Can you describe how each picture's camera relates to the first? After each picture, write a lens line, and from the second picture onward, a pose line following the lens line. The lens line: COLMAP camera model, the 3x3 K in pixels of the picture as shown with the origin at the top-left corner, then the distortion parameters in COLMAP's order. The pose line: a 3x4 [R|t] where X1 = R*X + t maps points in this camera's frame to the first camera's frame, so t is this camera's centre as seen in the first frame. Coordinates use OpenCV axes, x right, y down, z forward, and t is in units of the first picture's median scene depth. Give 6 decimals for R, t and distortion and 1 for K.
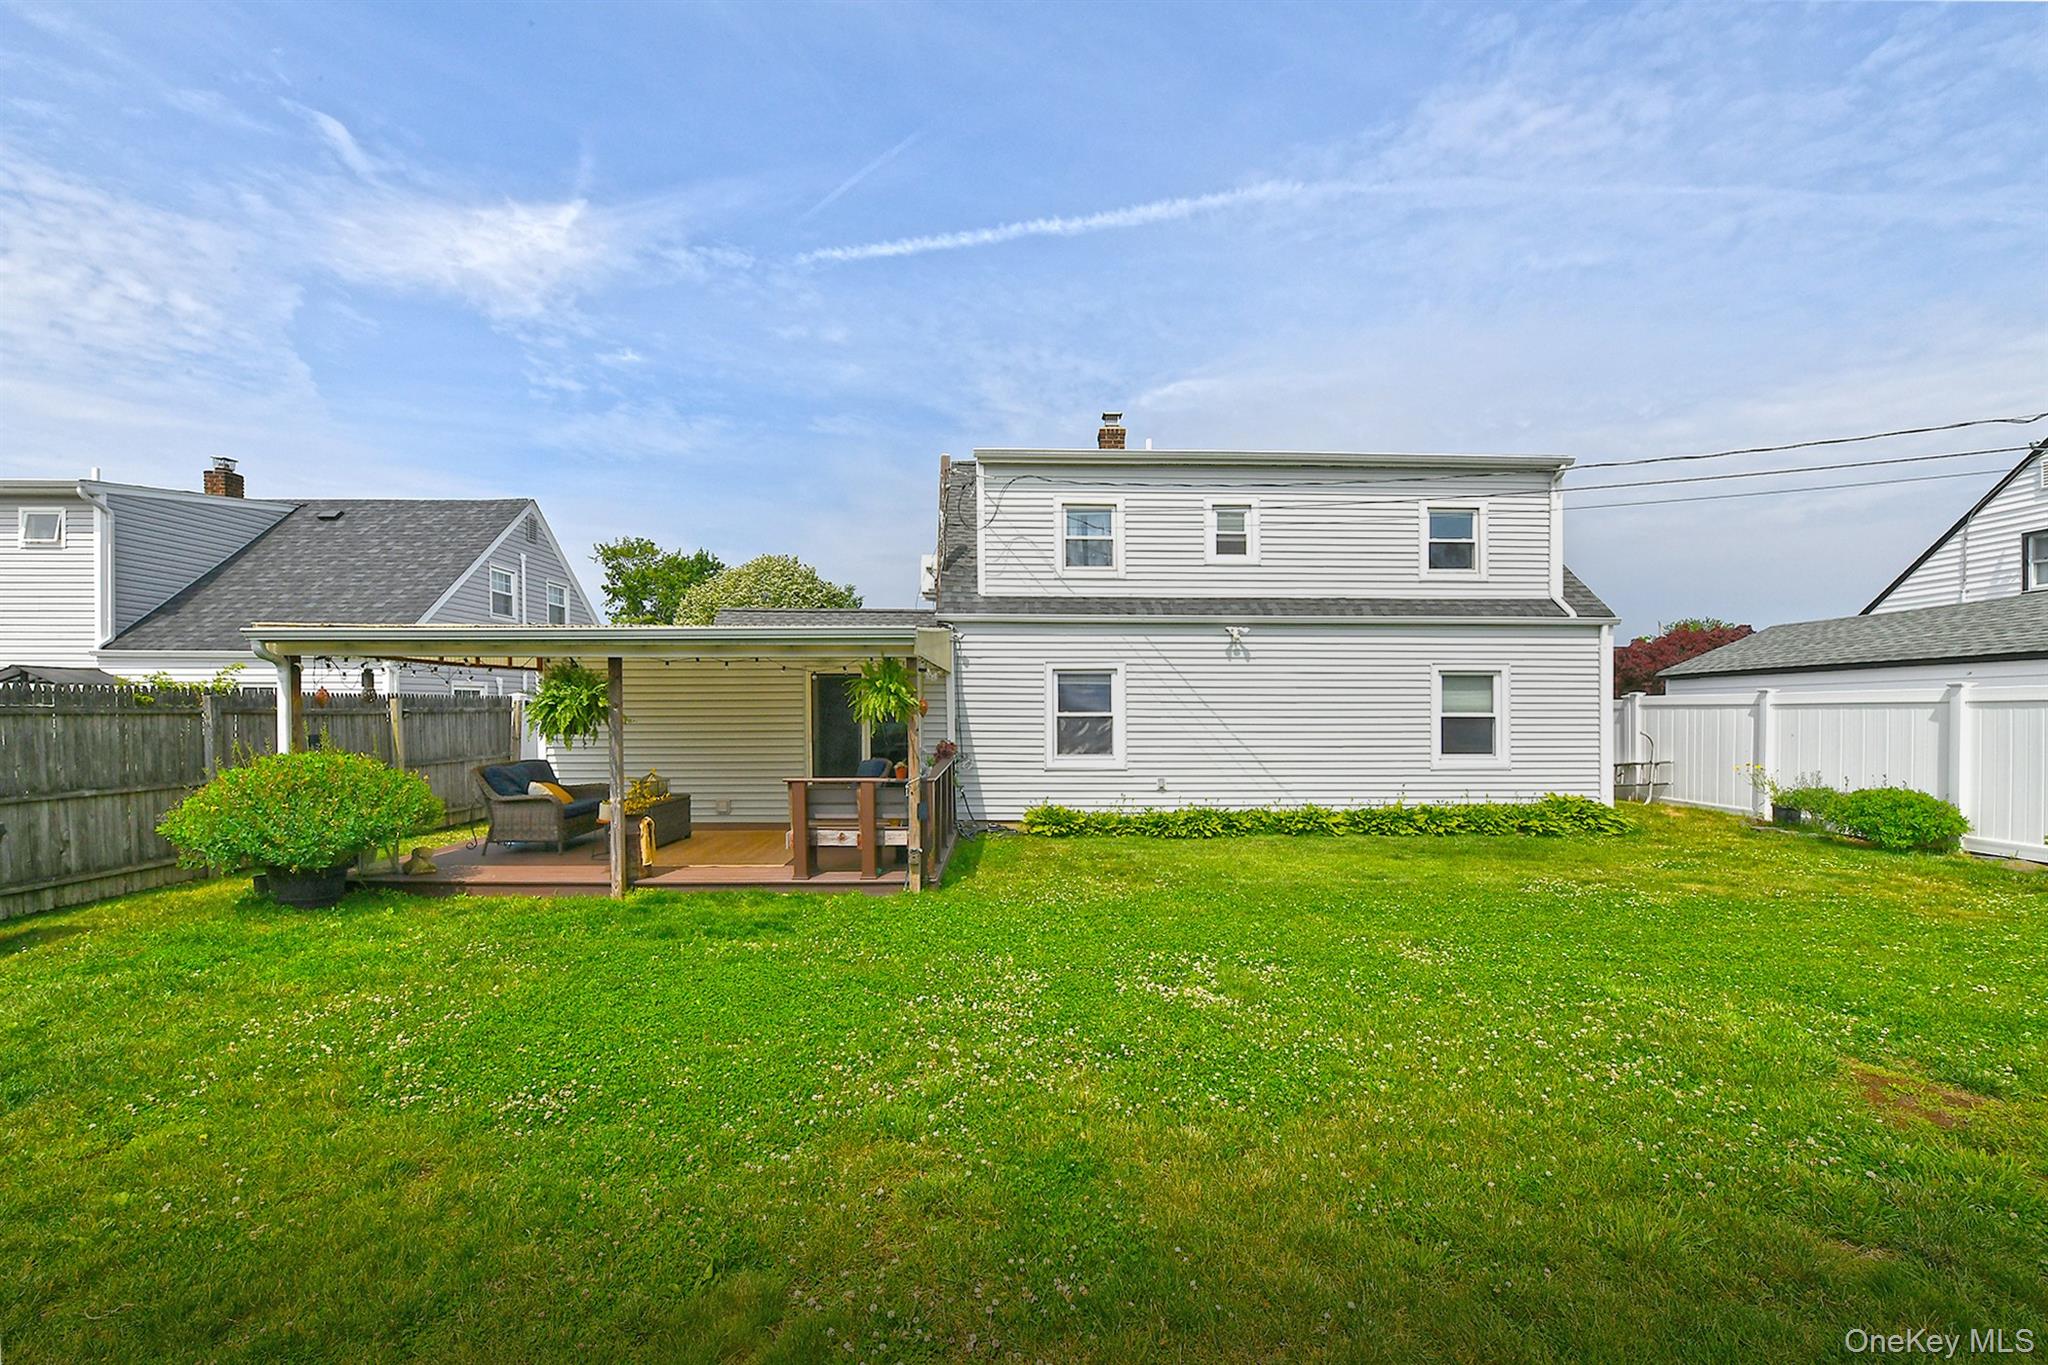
lens RADIAL K [[829.0, 0, 1017.5], [0, 829.0, 699.8], [0, 0, 1]] dist [-0.011234, -0.001090]
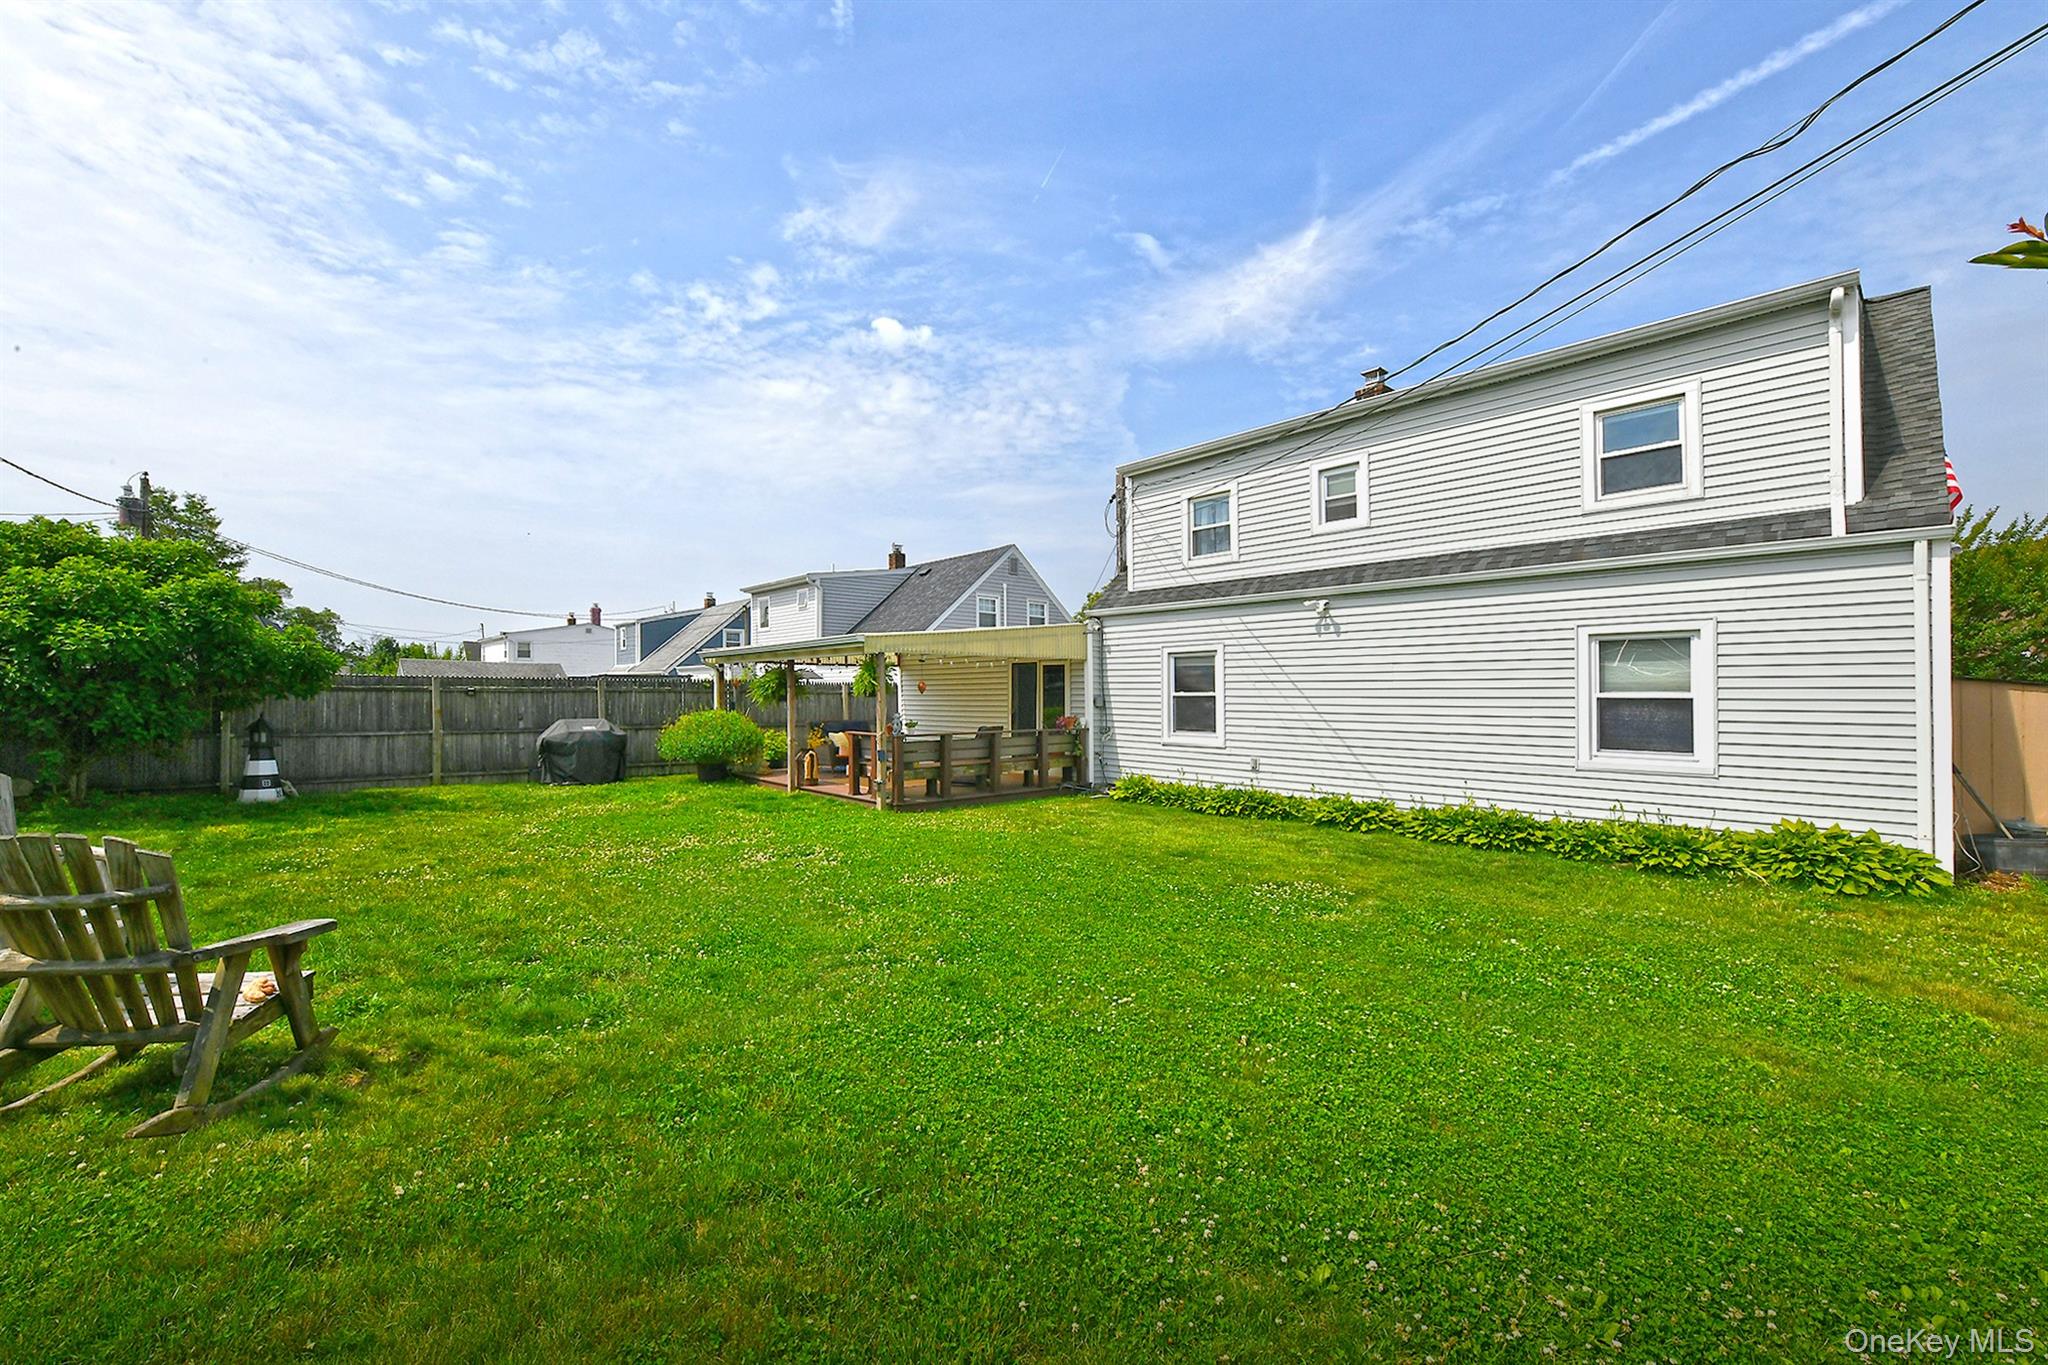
lens RADIAL K [[829.0, 0, 1003.6], [0, 829.0, 685.2], [0, 0, 1]] dist [-0.011234, -0.001090]
pose [[0.632300, -0.008745, -0.774674, 0.725426], [0.006753, 0.999961, -0.005776, 0.009909], [0.774694, -0.001579, 0.632334, 0.133289]]
